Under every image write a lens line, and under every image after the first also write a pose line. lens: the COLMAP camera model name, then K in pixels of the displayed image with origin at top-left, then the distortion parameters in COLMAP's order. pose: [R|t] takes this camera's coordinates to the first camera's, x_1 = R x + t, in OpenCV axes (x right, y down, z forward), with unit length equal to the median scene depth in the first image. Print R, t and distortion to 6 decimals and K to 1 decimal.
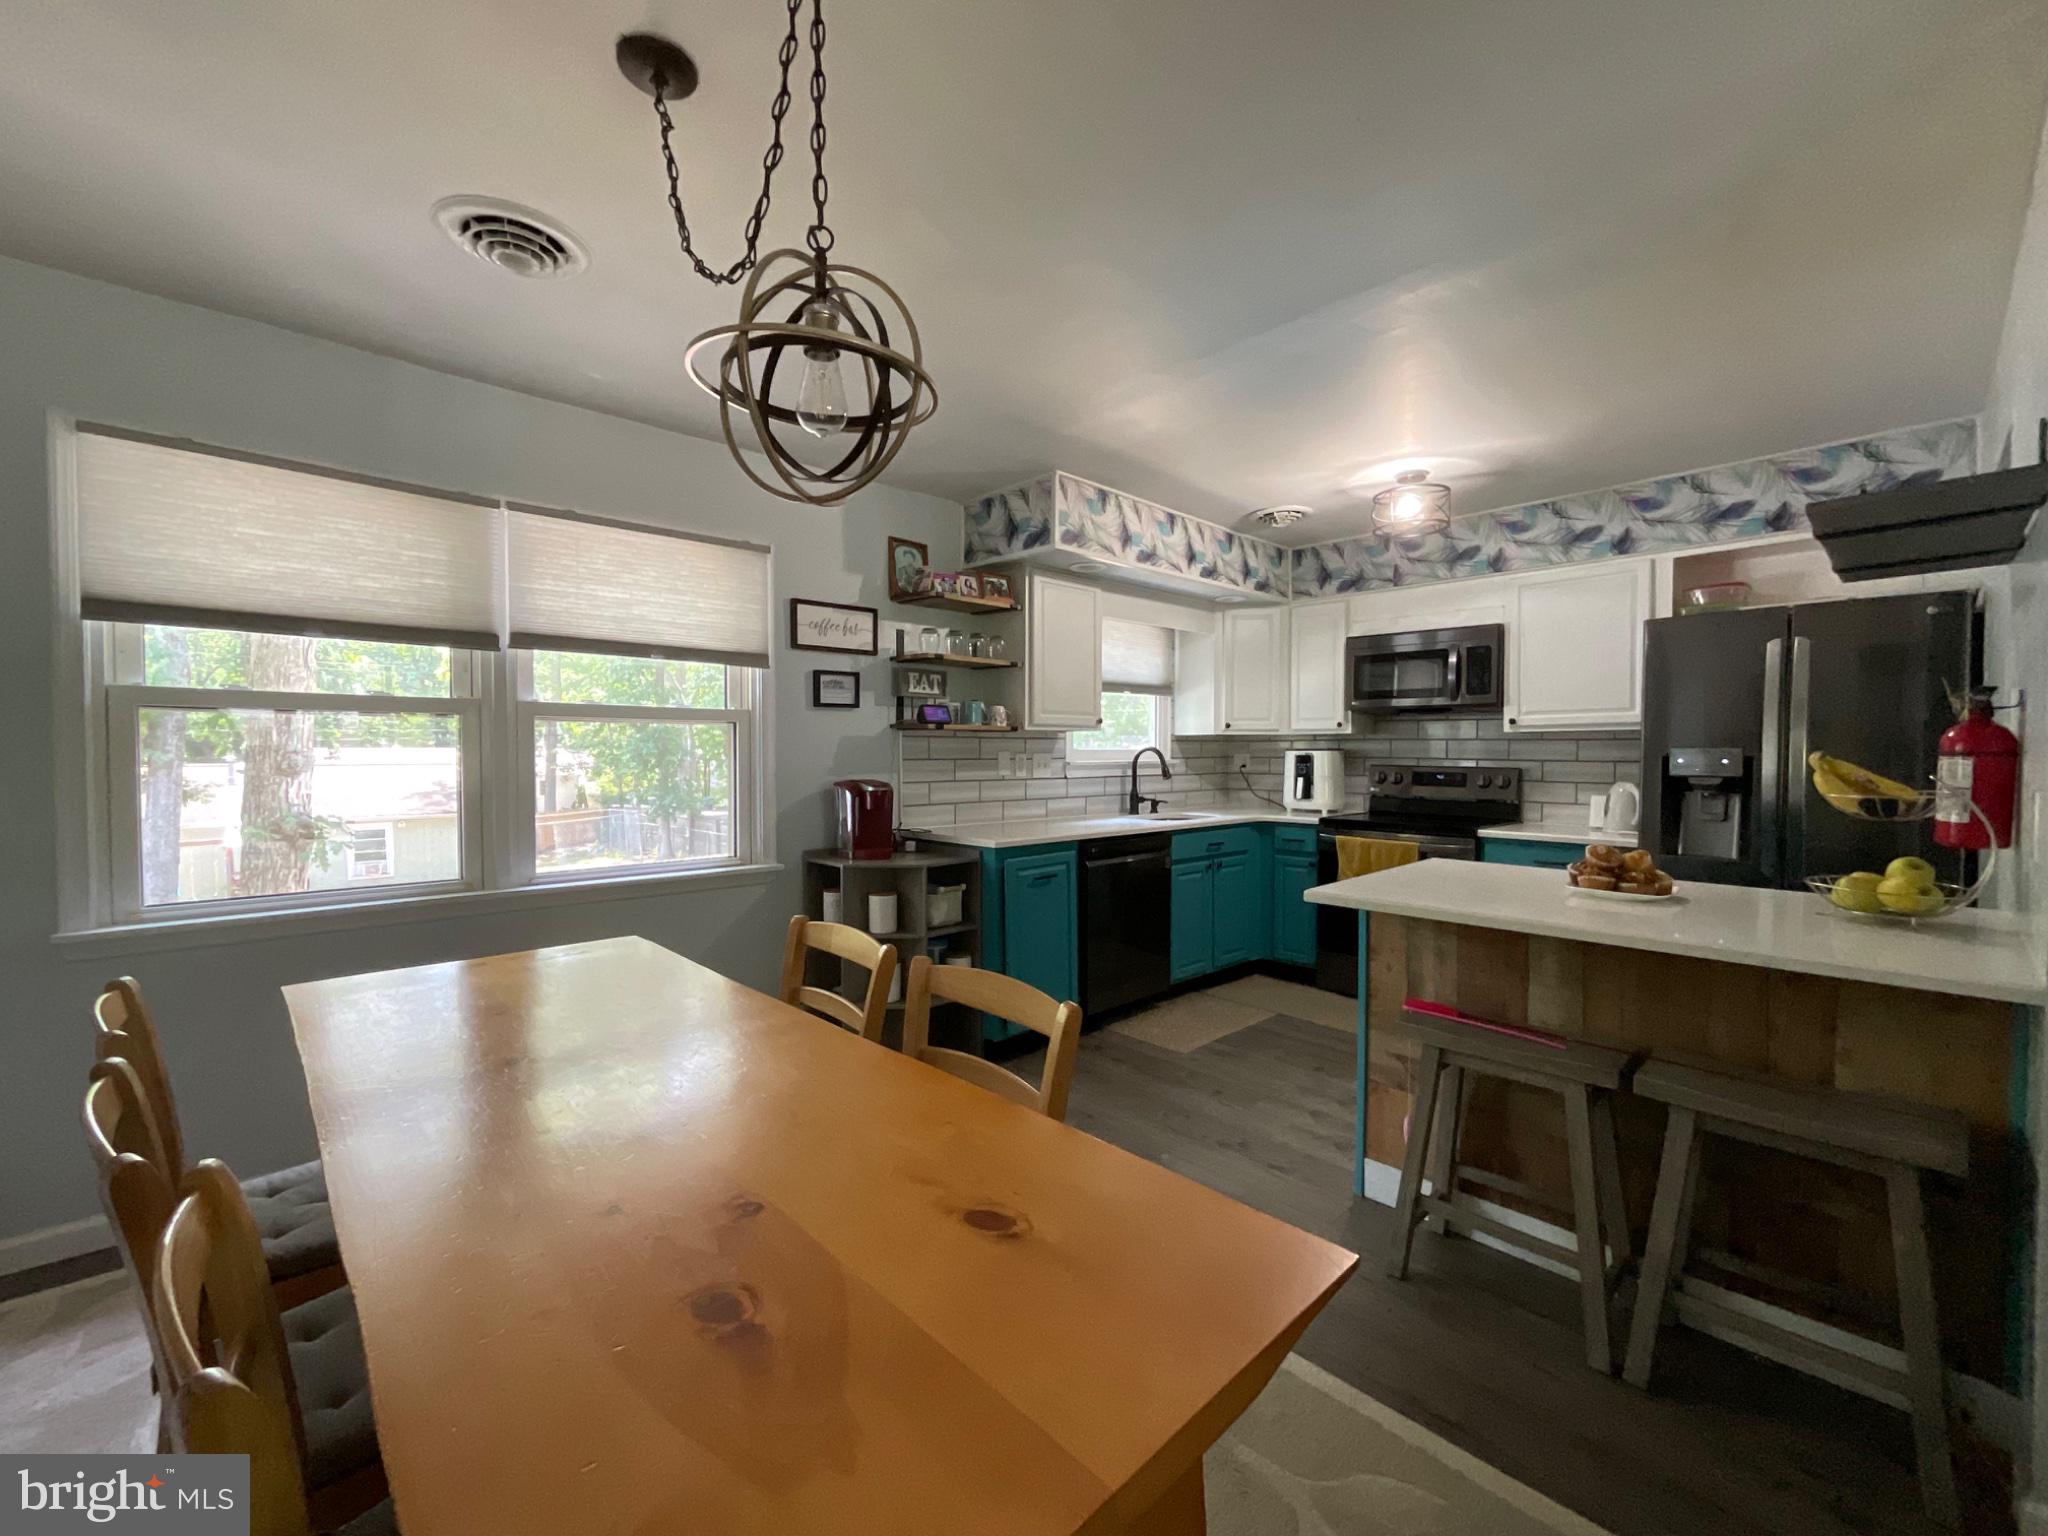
lens RADIAL K [[837.3, 0, 1024.4], [0, 837.3, 771.0], [0, 0, 1]] dist [0.000753, 0.000648]
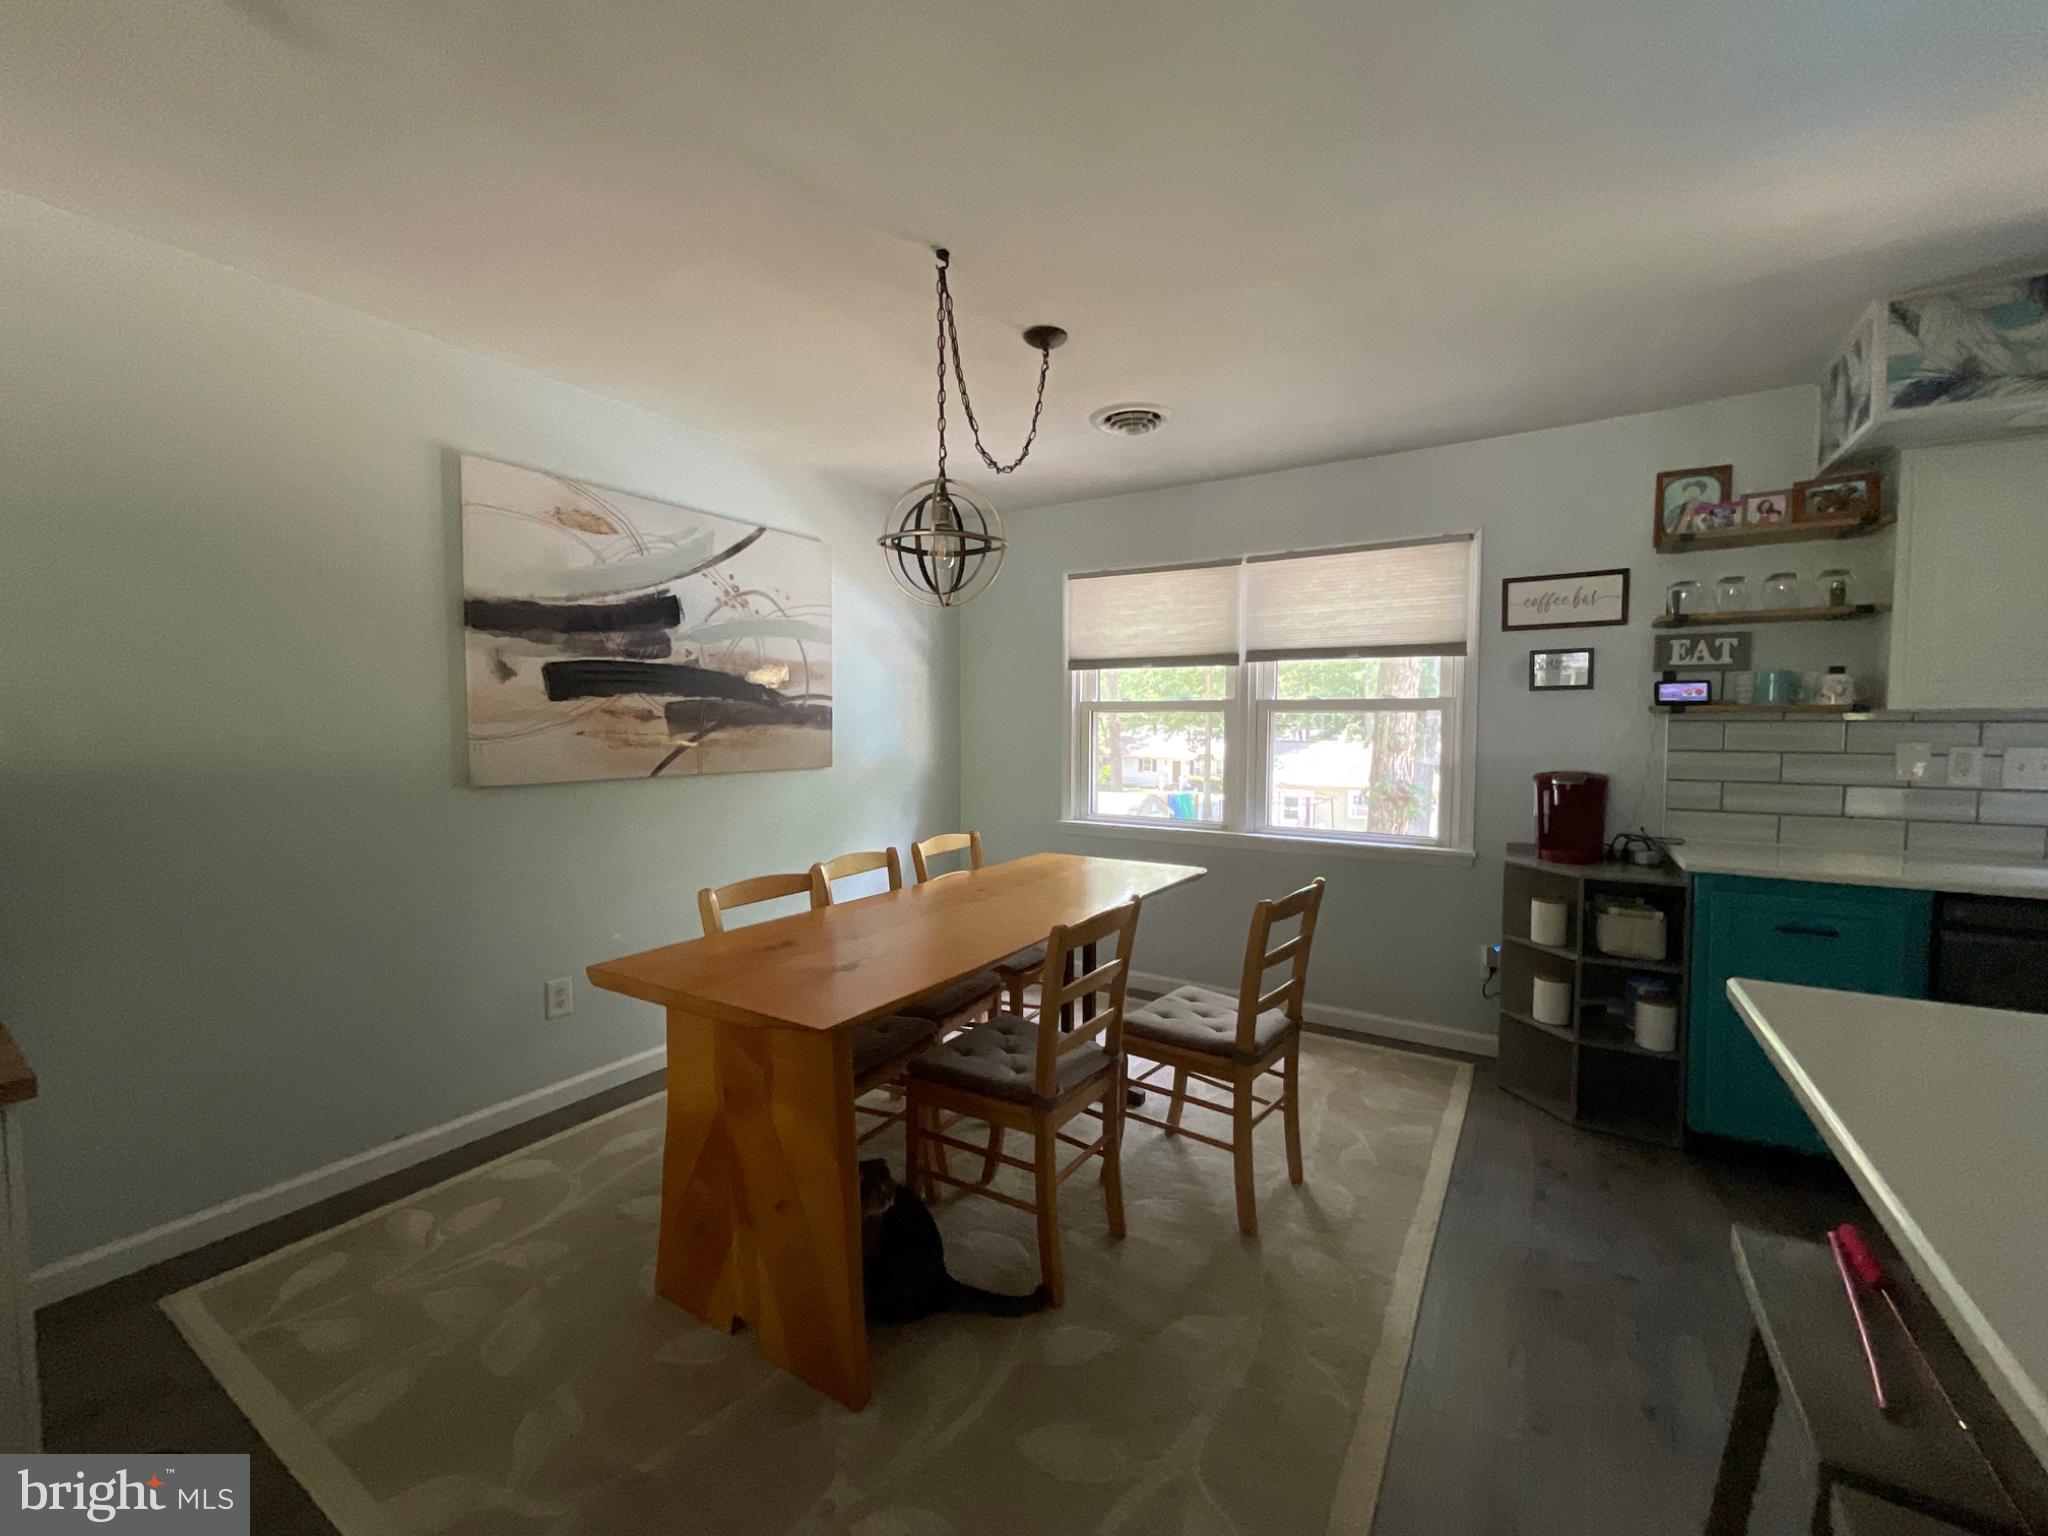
lens RADIAL K [[837.3, 0, 1024.4], [0, 837.3, 771.0], [0, 0, 1]] dist [0.000753, 0.000648]
pose [[0.255319, 0.050230, -0.965551, 0.475694], [-0.027245, 0.998627, 0.044747, -0.012956], [0.966473, 0.014882, 0.256337, 0.205926]]
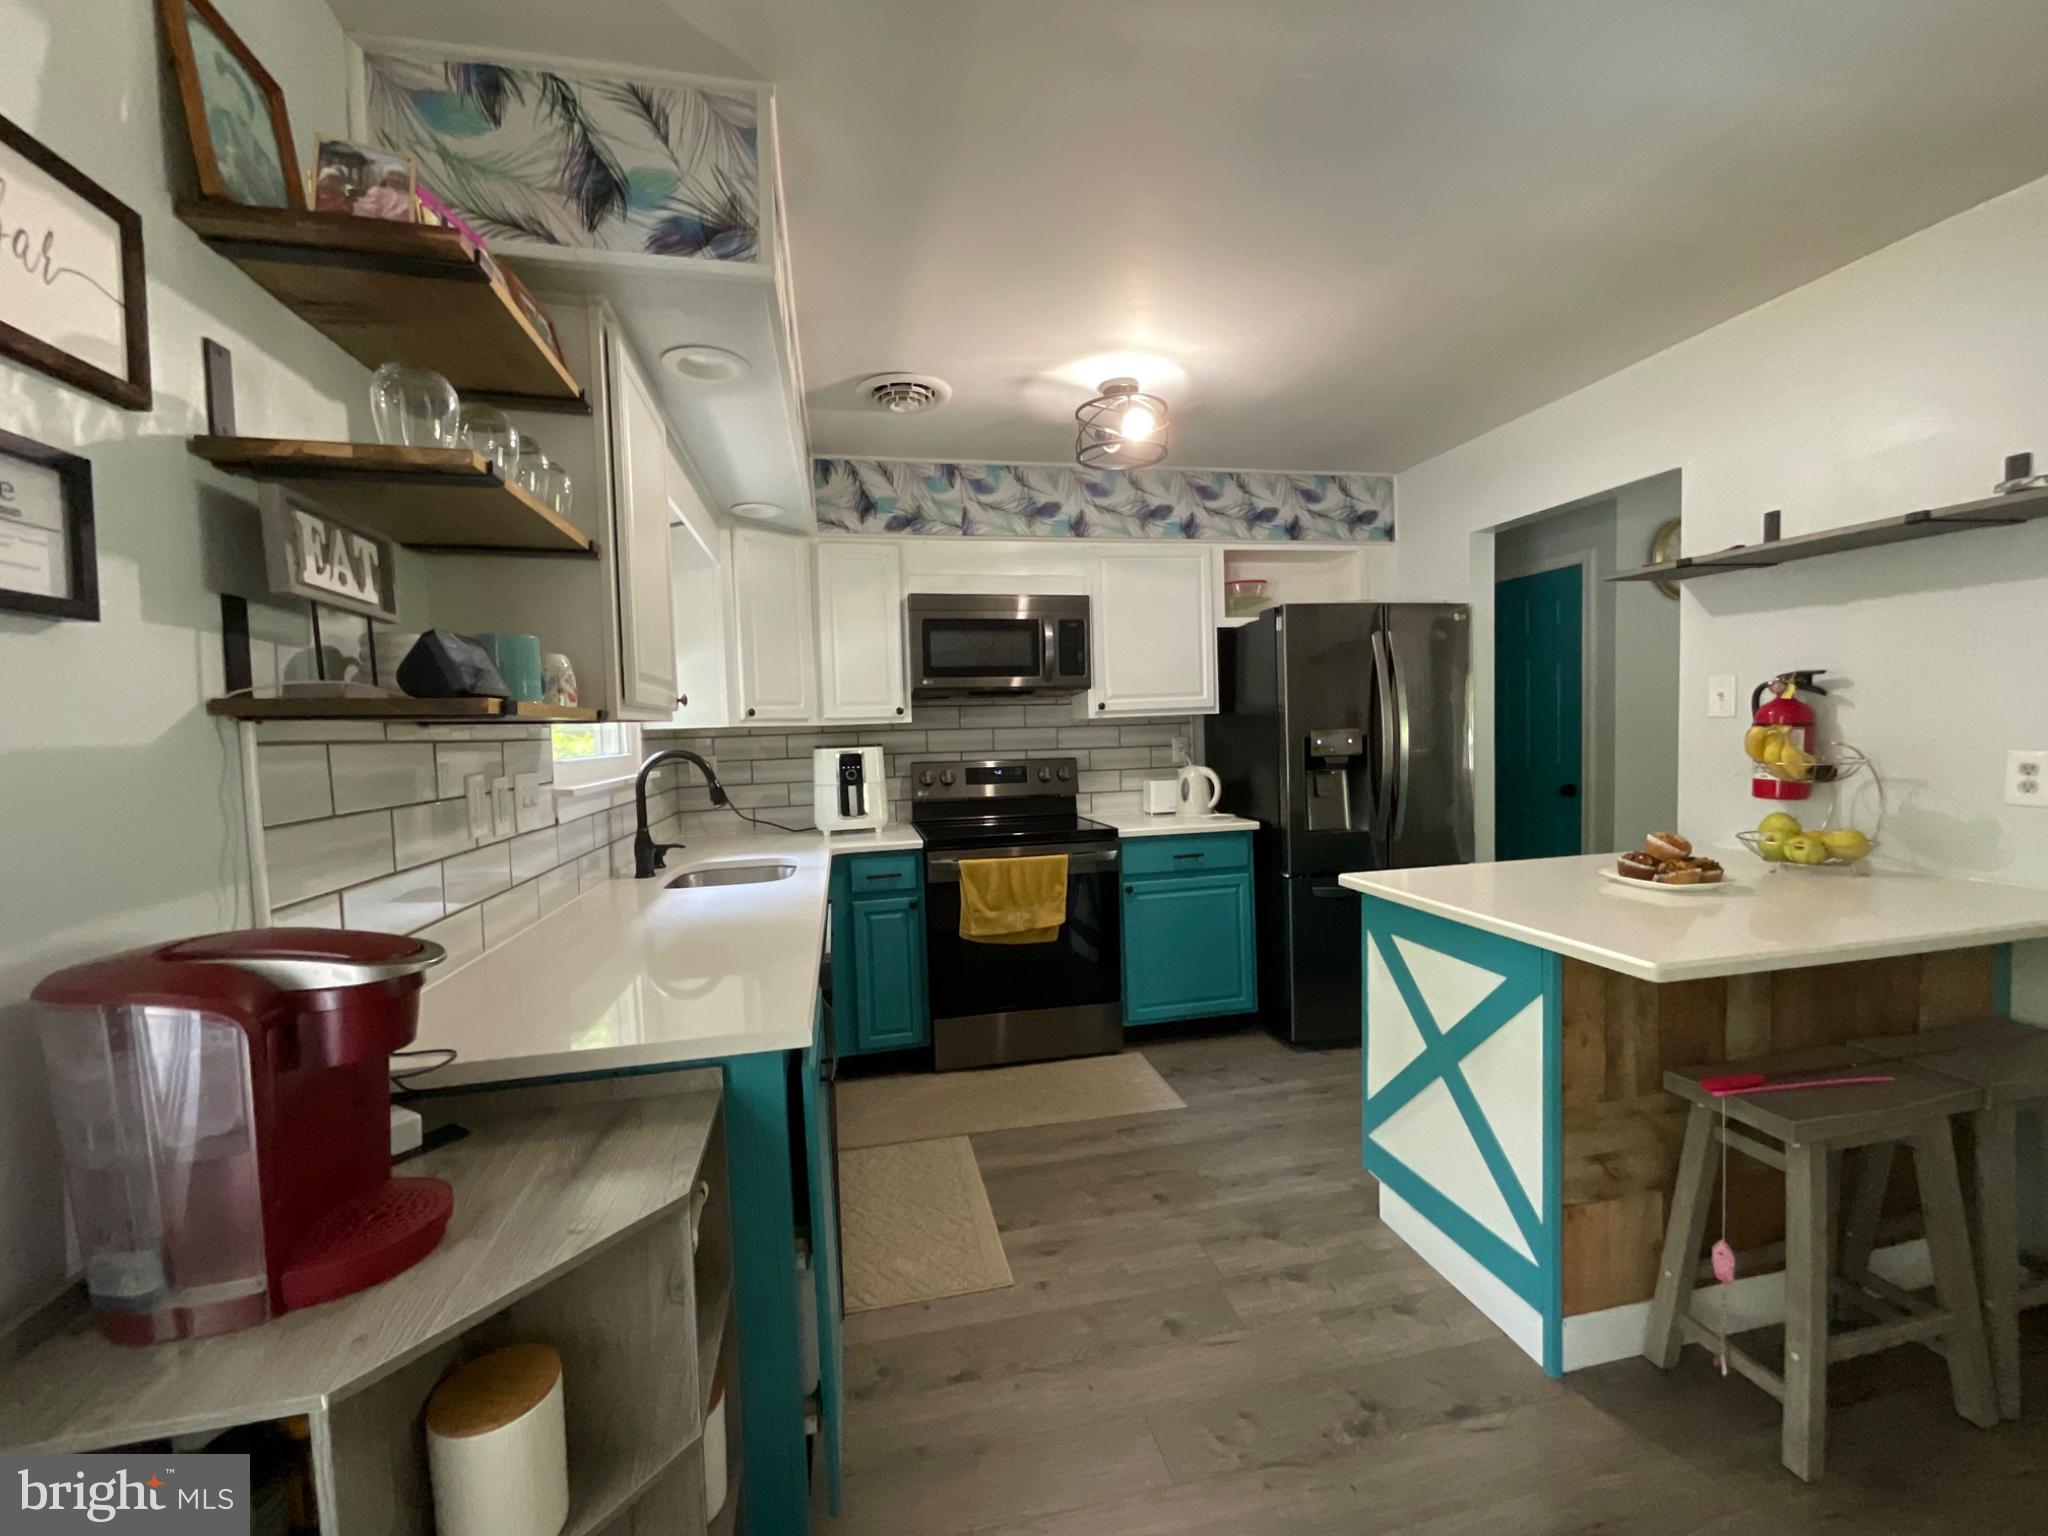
lens RADIAL K [[837.3, 0, 1024.4], [0, 837.3, 771.0], [0, 0, 1]] dist [0.000753, 0.000648]
pose [[0.514097, -0.060015, 0.855630, -0.255951], [0.054702, 0.997812, 0.037121, -0.029342], [-0.855986, 0.027721, 0.516256, 0.651477]]
